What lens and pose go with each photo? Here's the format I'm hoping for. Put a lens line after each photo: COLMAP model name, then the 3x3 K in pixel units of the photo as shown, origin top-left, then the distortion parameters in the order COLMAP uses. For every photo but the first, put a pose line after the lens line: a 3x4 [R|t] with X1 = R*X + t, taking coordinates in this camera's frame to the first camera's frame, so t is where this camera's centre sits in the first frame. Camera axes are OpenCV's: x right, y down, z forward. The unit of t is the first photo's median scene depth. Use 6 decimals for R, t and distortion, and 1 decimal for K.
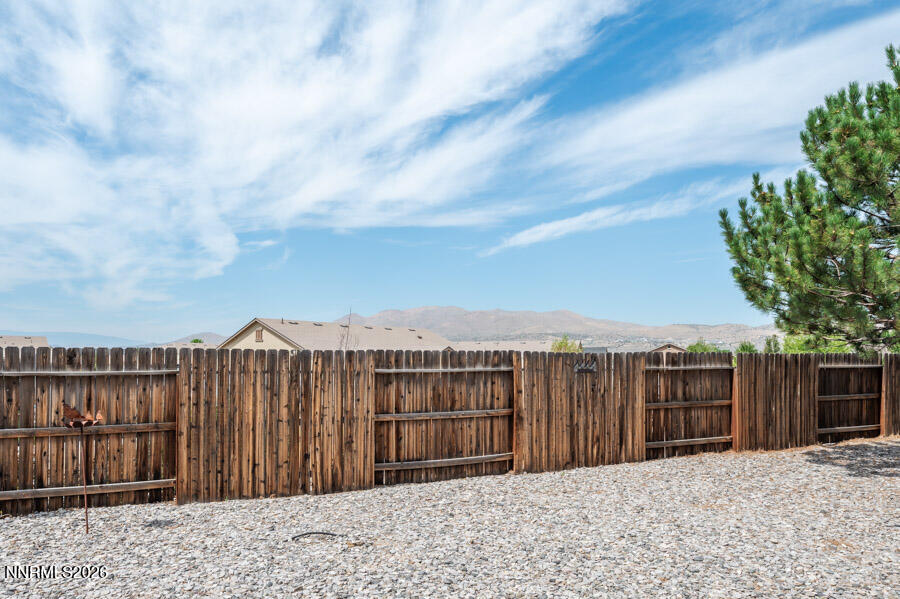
lens RADIAL K [[610.4, 0, 424.7], [0, 610.4, 368.5], [0, 0, 1]] dist [0.006297, -0.000614]
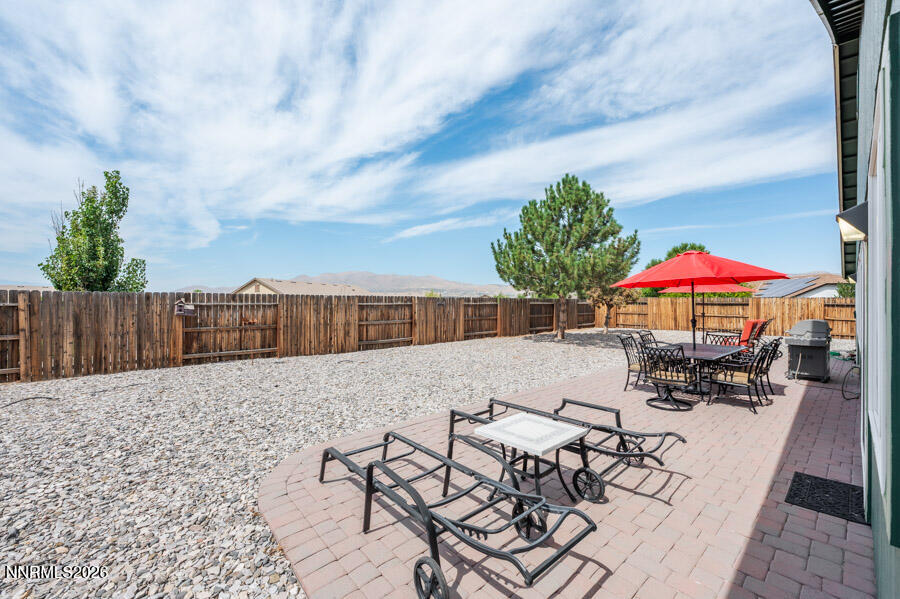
lens RADIAL K [[355.2, 0, 449.3], [0, 355.2, 306.5], [0, 0, 1]] dist [0.000807, 0.000172]
pose [[0.961106, -0.002732, 0.276166, -0.082179], [0.003978, 0.999984, -0.003953, 0.014179], [-0.276151, 0.004898, 0.961102, -0.322835]]
